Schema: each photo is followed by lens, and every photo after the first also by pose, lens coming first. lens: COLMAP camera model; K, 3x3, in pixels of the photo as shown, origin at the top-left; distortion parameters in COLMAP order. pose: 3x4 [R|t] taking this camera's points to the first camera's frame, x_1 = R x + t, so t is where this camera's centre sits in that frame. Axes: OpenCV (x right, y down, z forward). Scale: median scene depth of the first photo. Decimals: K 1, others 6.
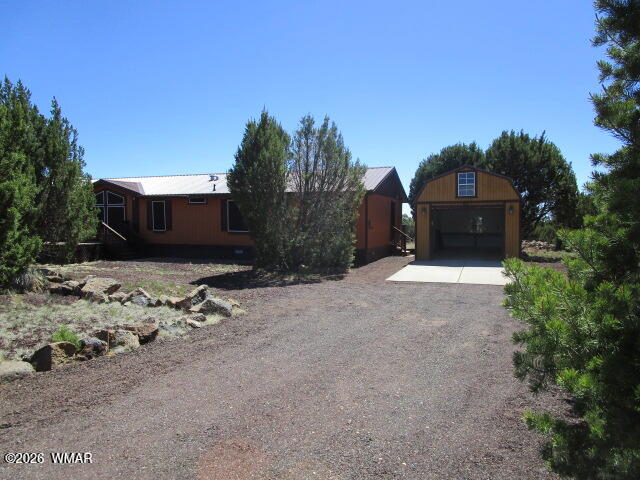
lens RADIAL K [[452.8, 0, 317.7], [0, 452.8, 241.8], [0, 0, 1]] dist [-0.034511, 0.022972]
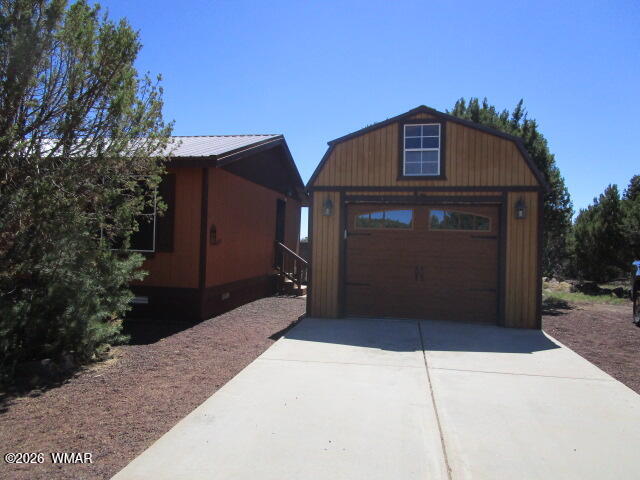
lens RADIAL K [[452.8, 0, 317.7], [0, 452.8, 241.8], [0, 0, 1]] dist [-0.034511, 0.022972]
pose [[0.983397, 0.029974, 0.178977, 0.166955], [-0.021685, 0.998608, -0.048092, -0.013312], [-0.180169, 0.043412, 0.982677, 0.644427]]
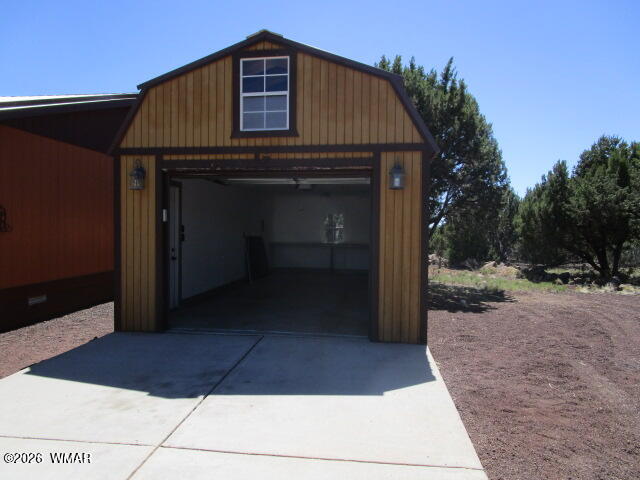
lens RADIAL K [[452.8, 0, 317.7], [0, 452.8, 241.8], [0, 0, 1]] dist [-0.034511, 0.022972]
pose [[0.970415, 0.009432, 0.241259, 0.321770], [-0.005666, 0.999851, -0.016301, -0.020376], [-0.241377, 0.014451, 0.970324, 0.758751]]
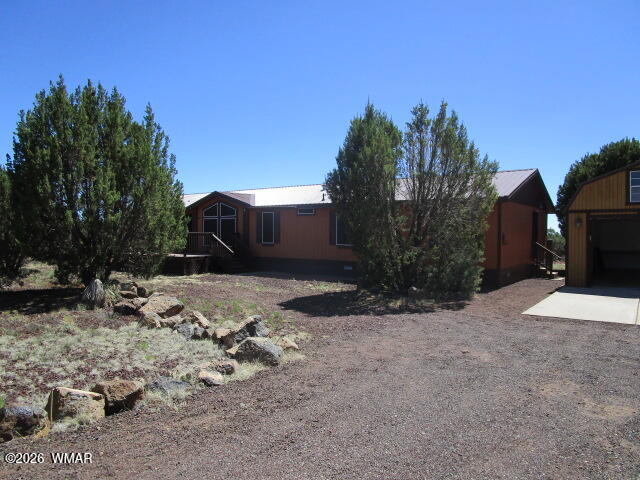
lens RADIAL K [[452.8, 0, 317.7], [0, 452.8, 241.8], [0, 0, 1]] dist [-0.034511, 0.022972]
pose [[0.958907, 0.010308, -0.283533, 0.029708], [-0.019454, 0.999377, -0.029461, -0.003446], [0.283053, 0.033766, 0.958510, 0.162209]]
